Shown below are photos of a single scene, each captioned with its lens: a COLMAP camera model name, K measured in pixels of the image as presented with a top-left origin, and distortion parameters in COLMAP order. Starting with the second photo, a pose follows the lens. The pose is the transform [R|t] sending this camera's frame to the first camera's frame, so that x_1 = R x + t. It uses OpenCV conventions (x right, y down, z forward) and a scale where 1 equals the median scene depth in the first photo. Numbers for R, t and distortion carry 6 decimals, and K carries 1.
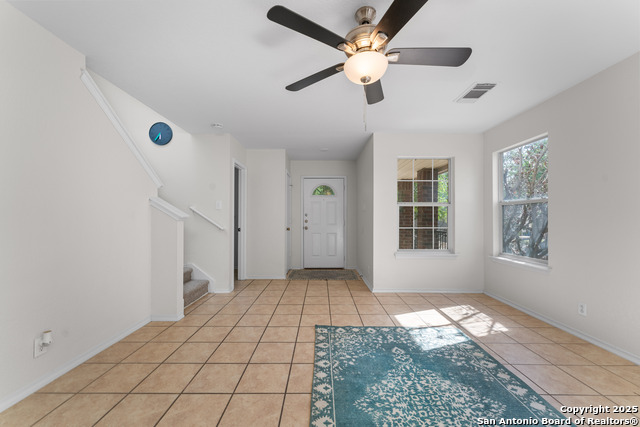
lens RADIAL K [[251.5, 0, 320.0], [0, 251.5, 213.5], [0, 0, 1]] dist [-0.000395, -0.000142]
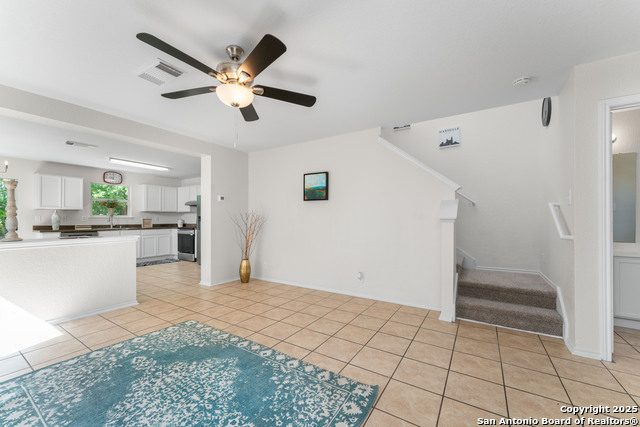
lens RADIAL K [[259.4, 0, 320.0], [0, 259.4, 213.5], [0, 0, 1]] dist [0.012410, 0.000048]
pose [[-0.537001, -0.016421, -0.843422, 0.847664], [0.019403, 0.999306, -0.031810, 0.030257], [0.843359, -0.033447, -0.536309, 1.673208]]
